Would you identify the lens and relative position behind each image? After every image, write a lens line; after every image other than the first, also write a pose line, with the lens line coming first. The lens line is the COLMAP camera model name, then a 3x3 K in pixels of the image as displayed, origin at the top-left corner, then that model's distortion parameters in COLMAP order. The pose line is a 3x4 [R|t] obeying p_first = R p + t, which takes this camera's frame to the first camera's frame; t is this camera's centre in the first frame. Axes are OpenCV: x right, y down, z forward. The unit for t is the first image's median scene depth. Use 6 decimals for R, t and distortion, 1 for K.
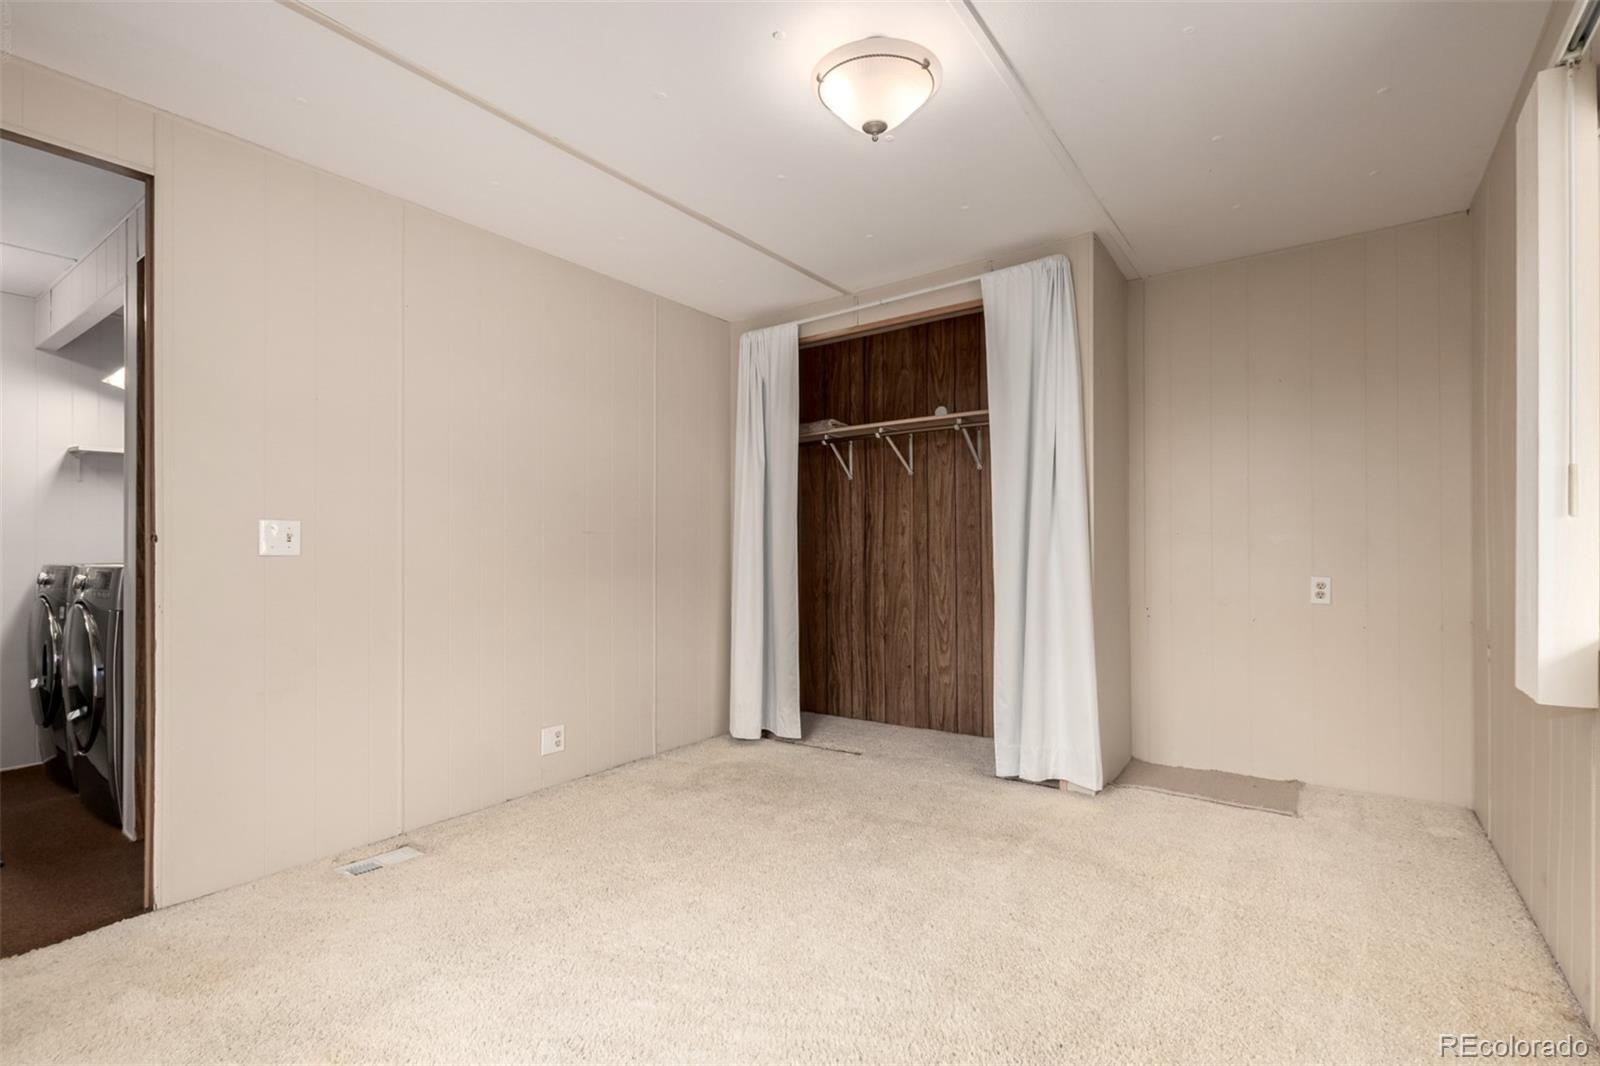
lens RADIAL K [[737.7, 0, 811.2], [0, 737.7, 541.1], [0, 0, 1]] dist [0.000044, -0.004761]
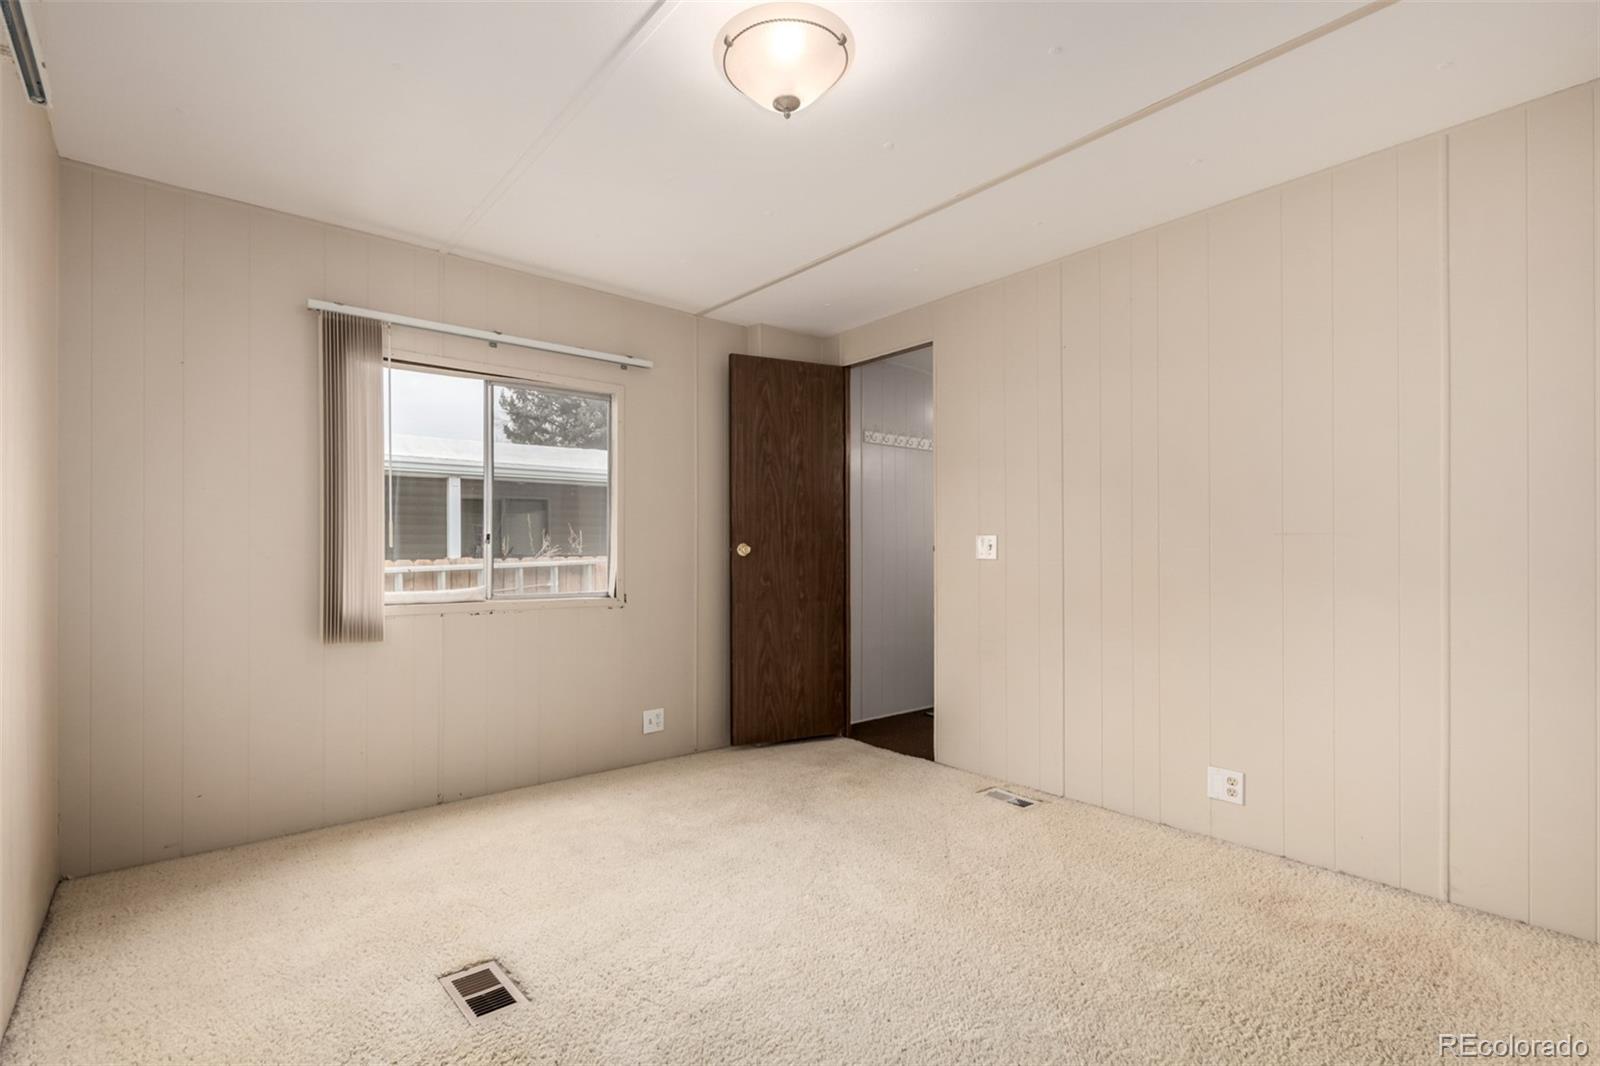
lens RADIAL K [[737.7, 0, 811.2], [0, 737.7, 541.1], [0, 0, 1]] dist [0.000044, -0.004761]
pose [[-0.251431, -0.012405, -0.967796, 0.776578], [0.007926, 0.999858, -0.014875, 0.002597], [0.967843, -0.011411, -0.251297, 1.018458]]
